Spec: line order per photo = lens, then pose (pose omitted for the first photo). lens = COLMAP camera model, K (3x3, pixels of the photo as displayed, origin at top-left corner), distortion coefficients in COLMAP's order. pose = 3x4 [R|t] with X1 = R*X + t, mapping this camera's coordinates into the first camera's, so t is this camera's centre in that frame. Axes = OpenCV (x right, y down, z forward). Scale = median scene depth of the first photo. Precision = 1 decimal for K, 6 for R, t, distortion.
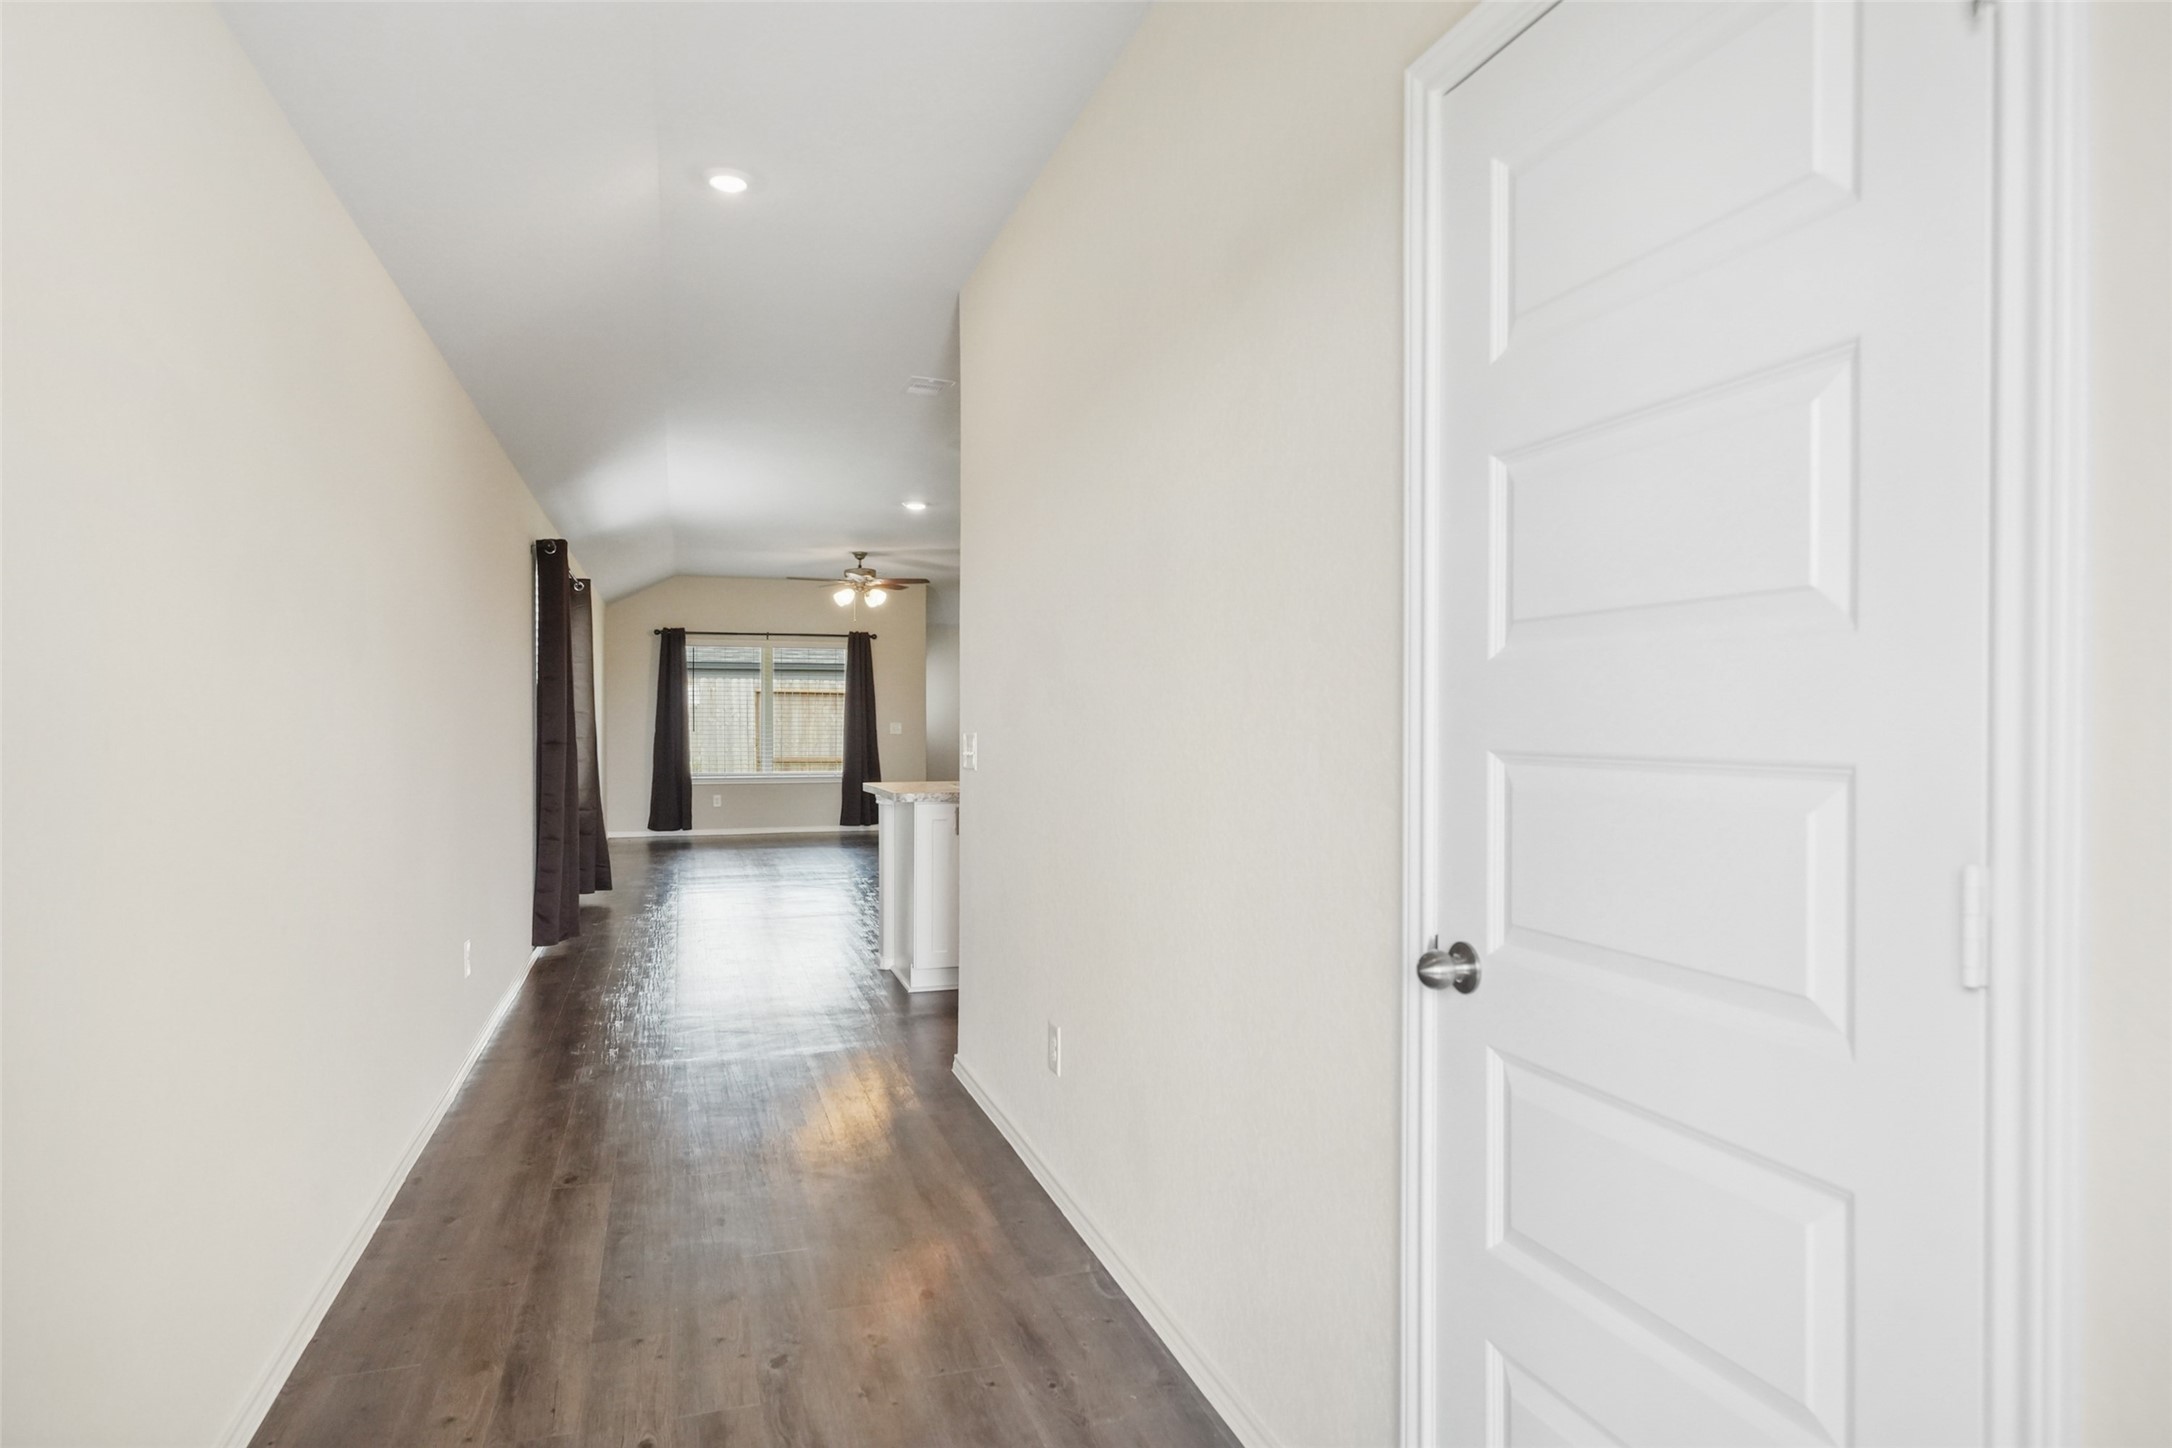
lens RADIAL K [[1259.3, 0, 1103.8], [0, 1259.3, 718.0], [0, 0, 1]] dist [0.002744, -0.000113]
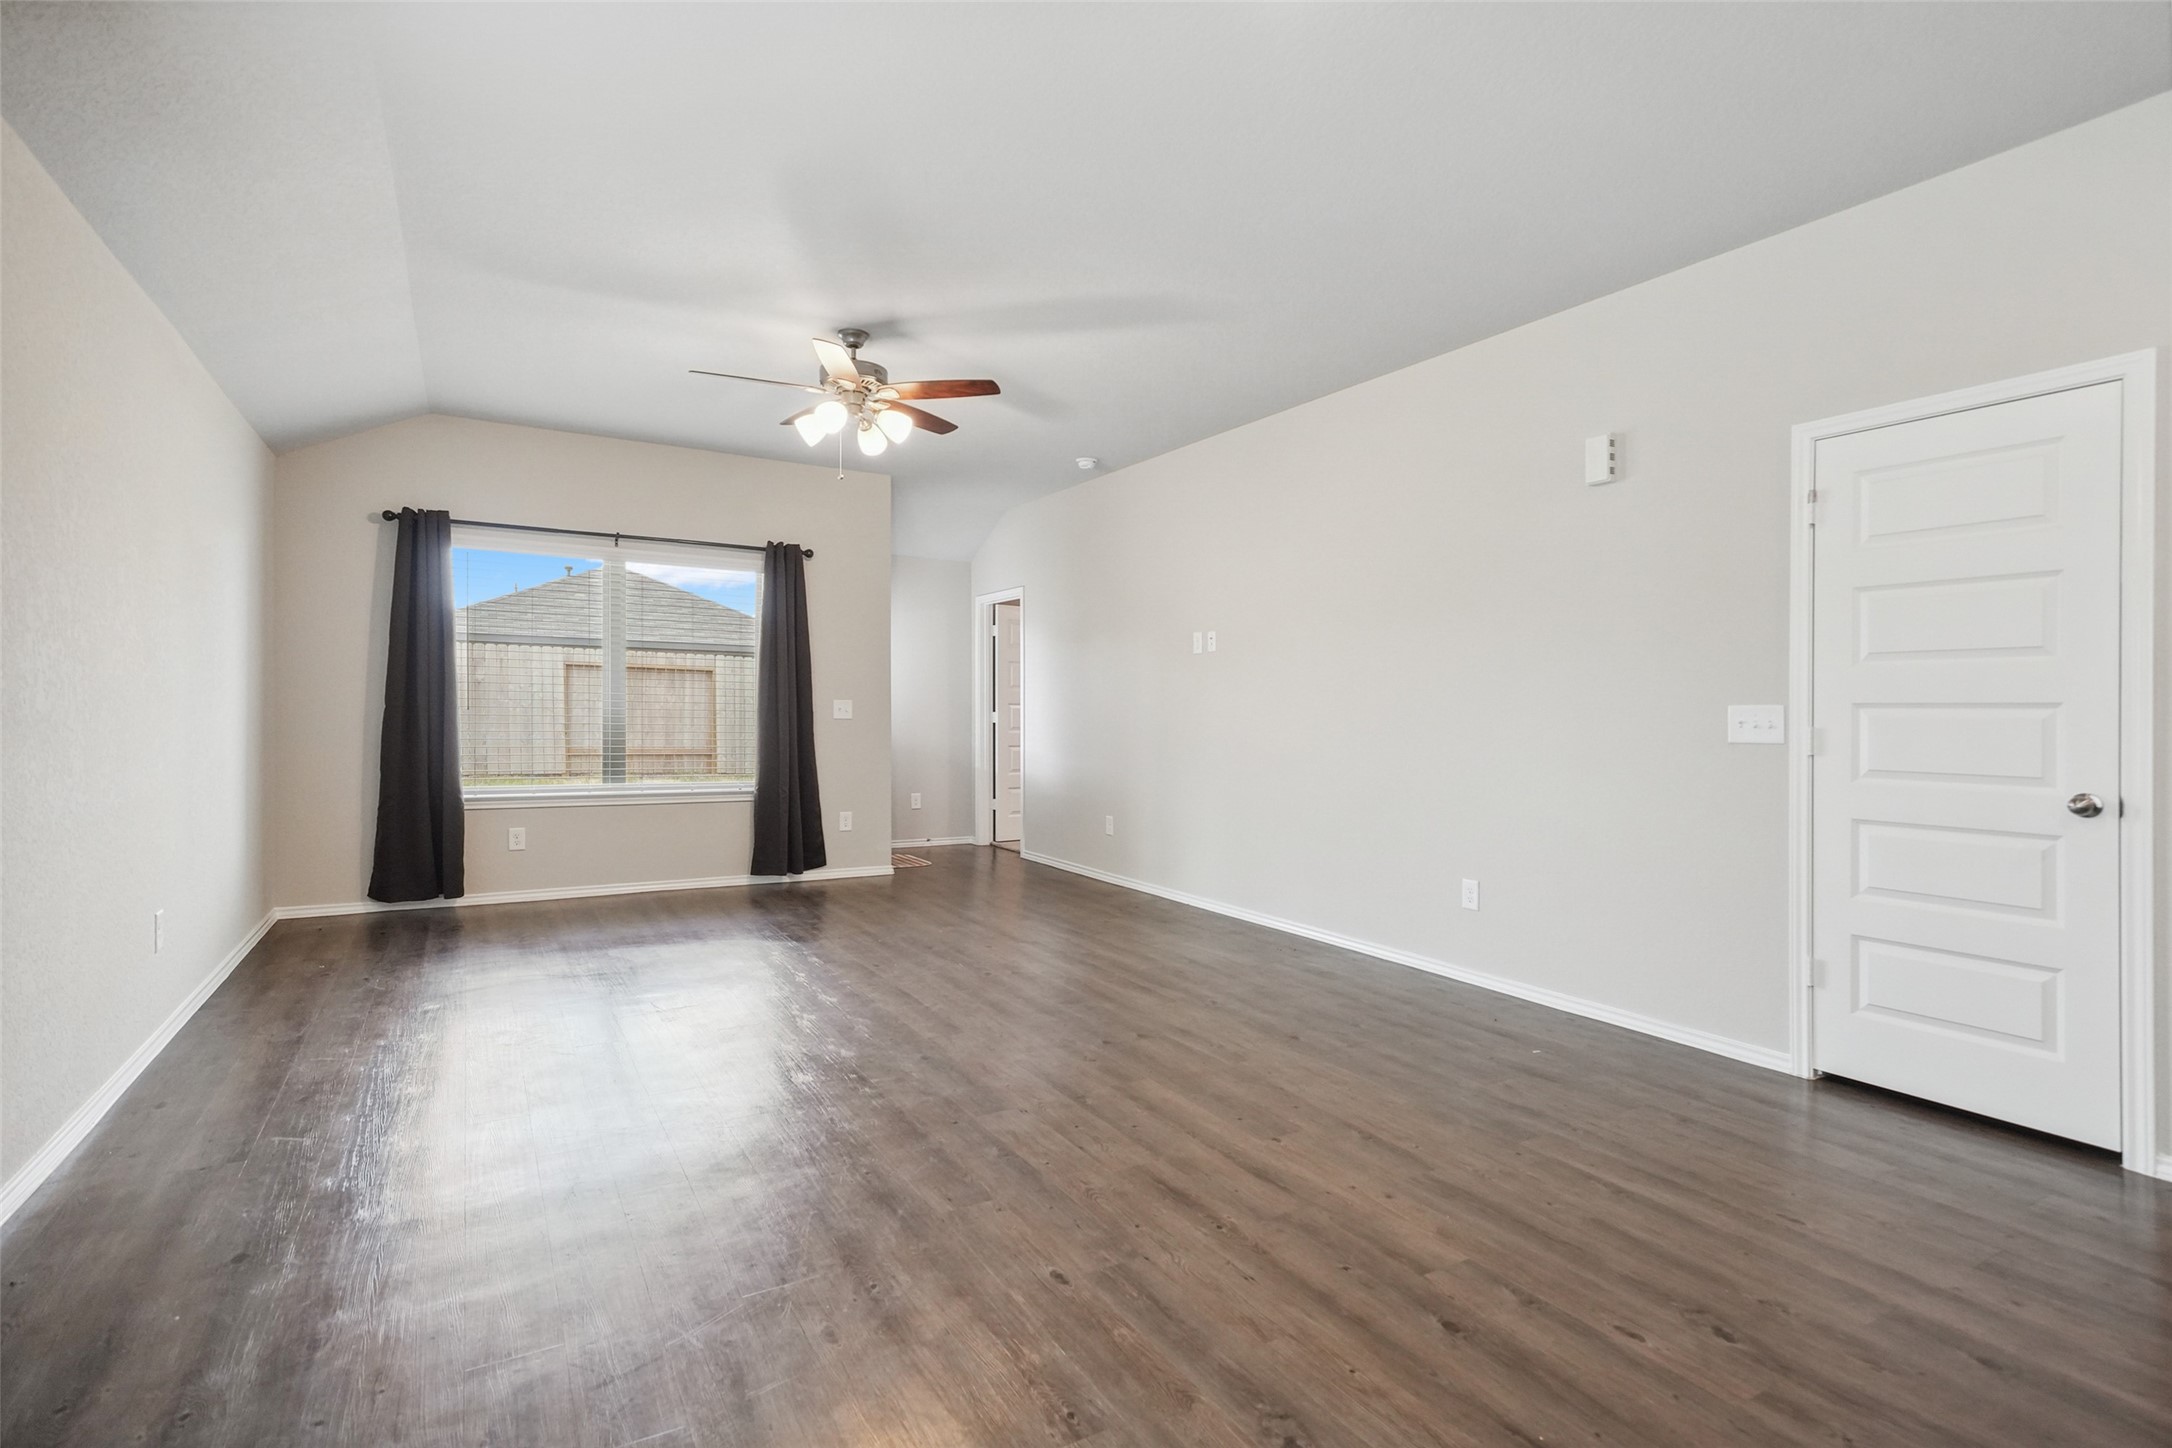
lens RADIAL K [[1035.1, 0, 1100.1], [0, 1035.1, 730.0], [0, 0, 1]] dist [0.008470, 0.000121]
pose [[0.975522, 0.006709, 0.219800, -0.162988], [-0.010505, 0.999815, 0.016109, 0.009507], [-0.219651, -0.018024, 0.975412, 0.518208]]
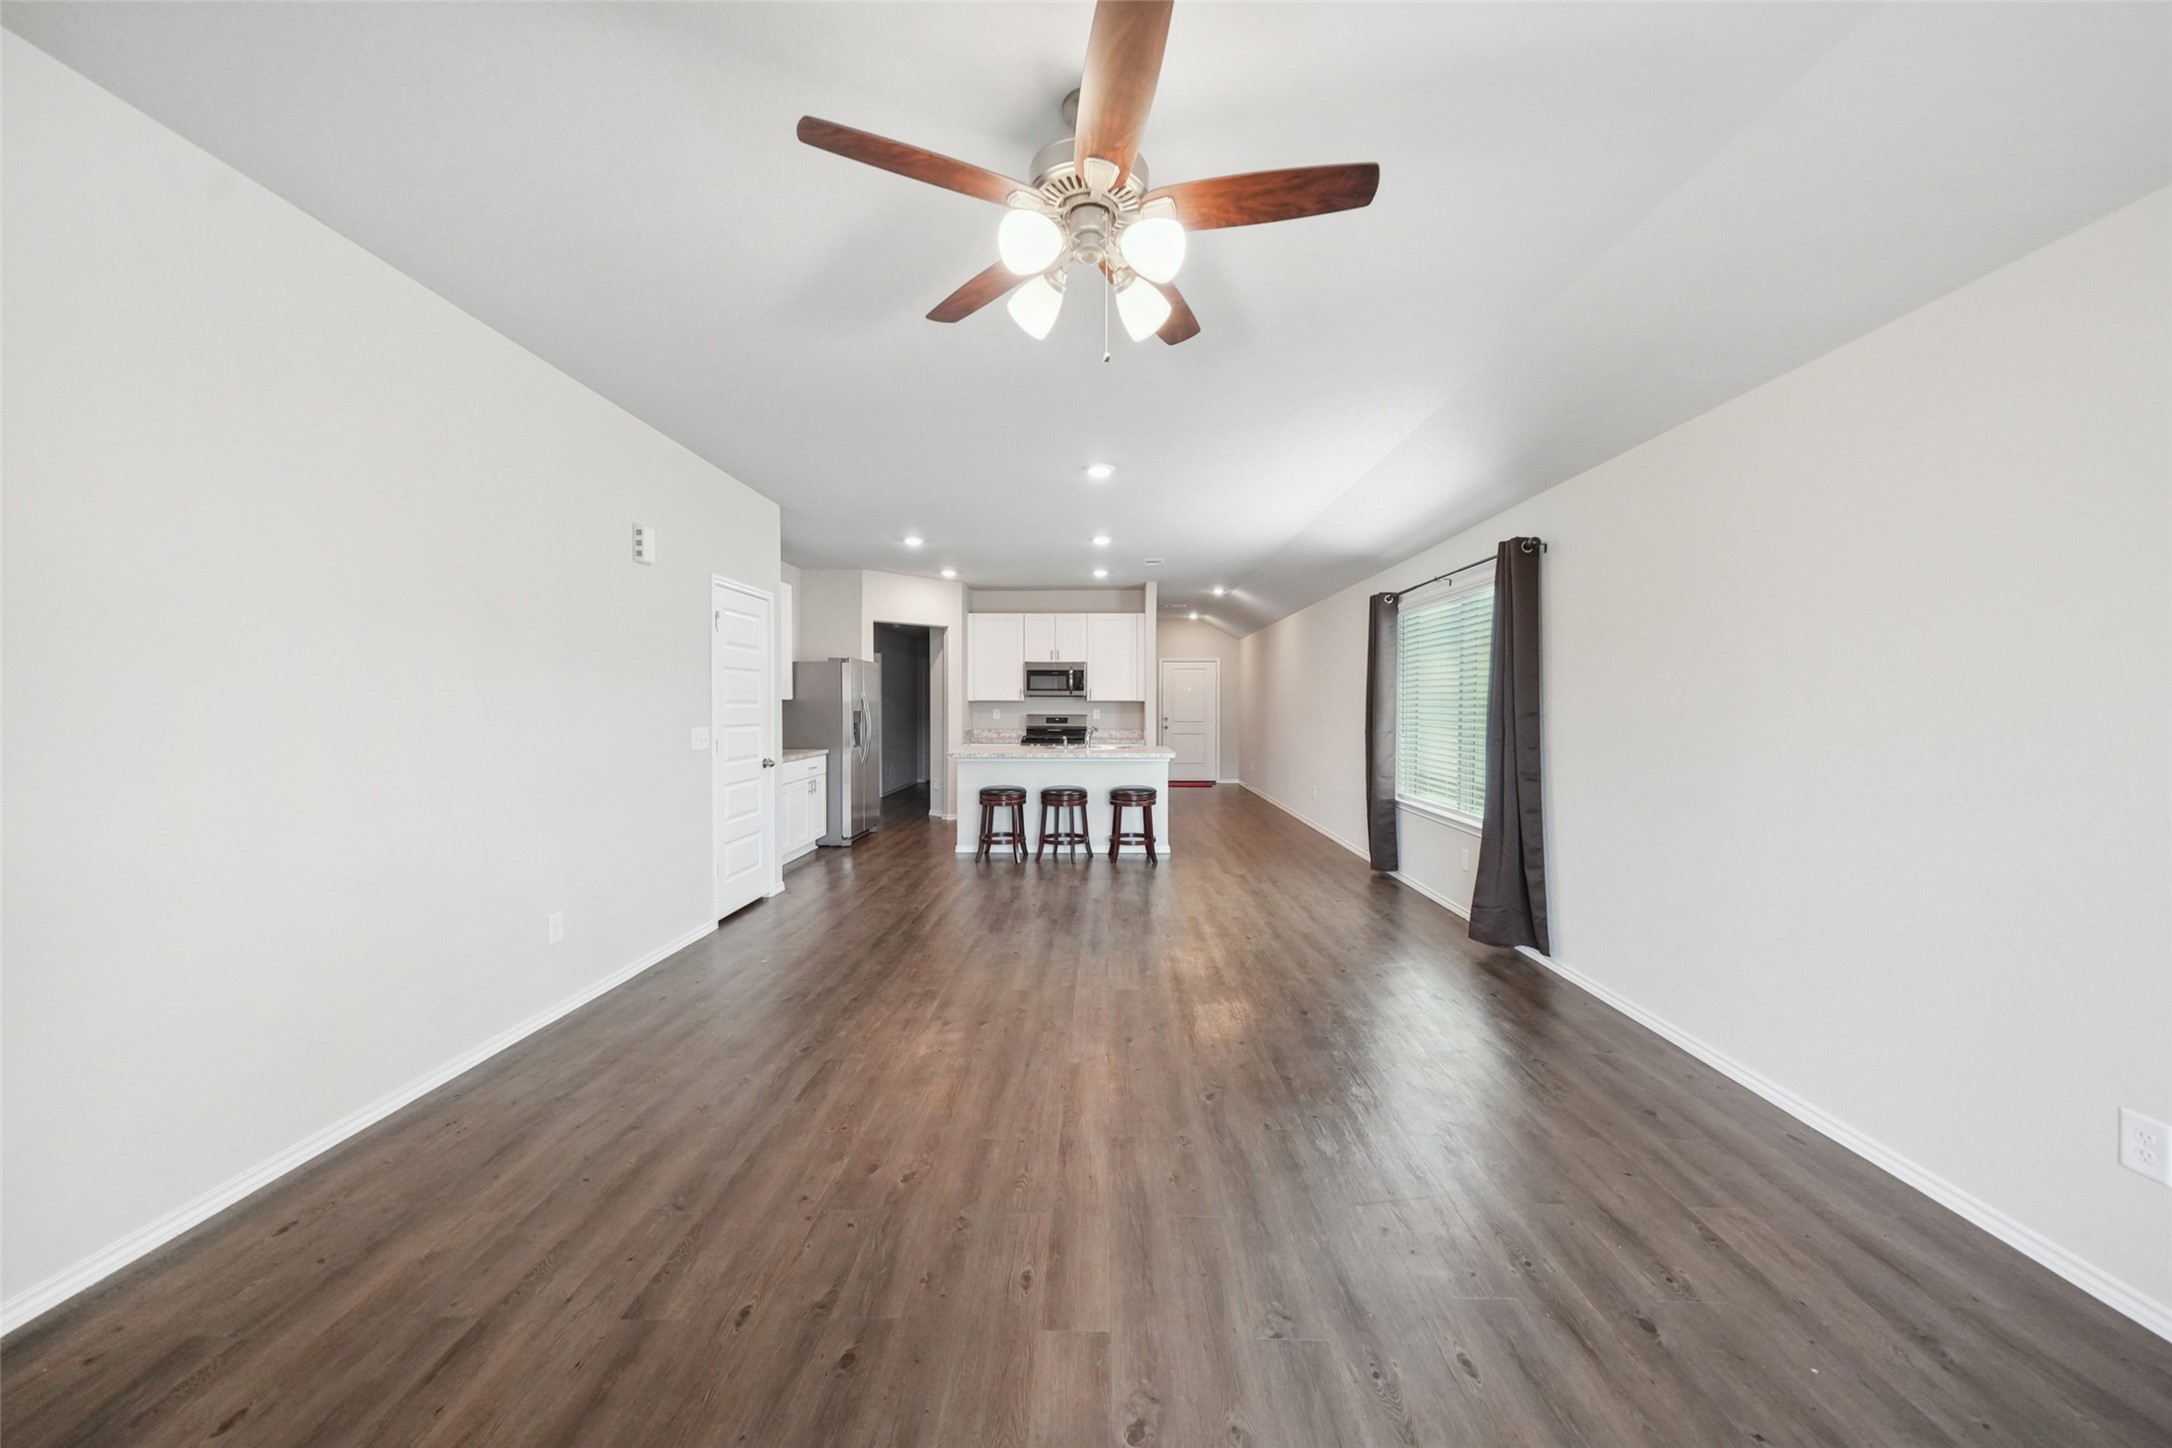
lens RADIAL K [[761.3, 0, 1084.3], [0, 761.3, 711.4], [0, 0, 1]] dist [0.000704, -0.000999]
pose [[-0.938121, -0.005252, 0.346267, -0.214150], [-0.002242, 0.999956, 0.009091, -0.004809], [-0.346300, 0.007752, -0.938092, 0.995319]]
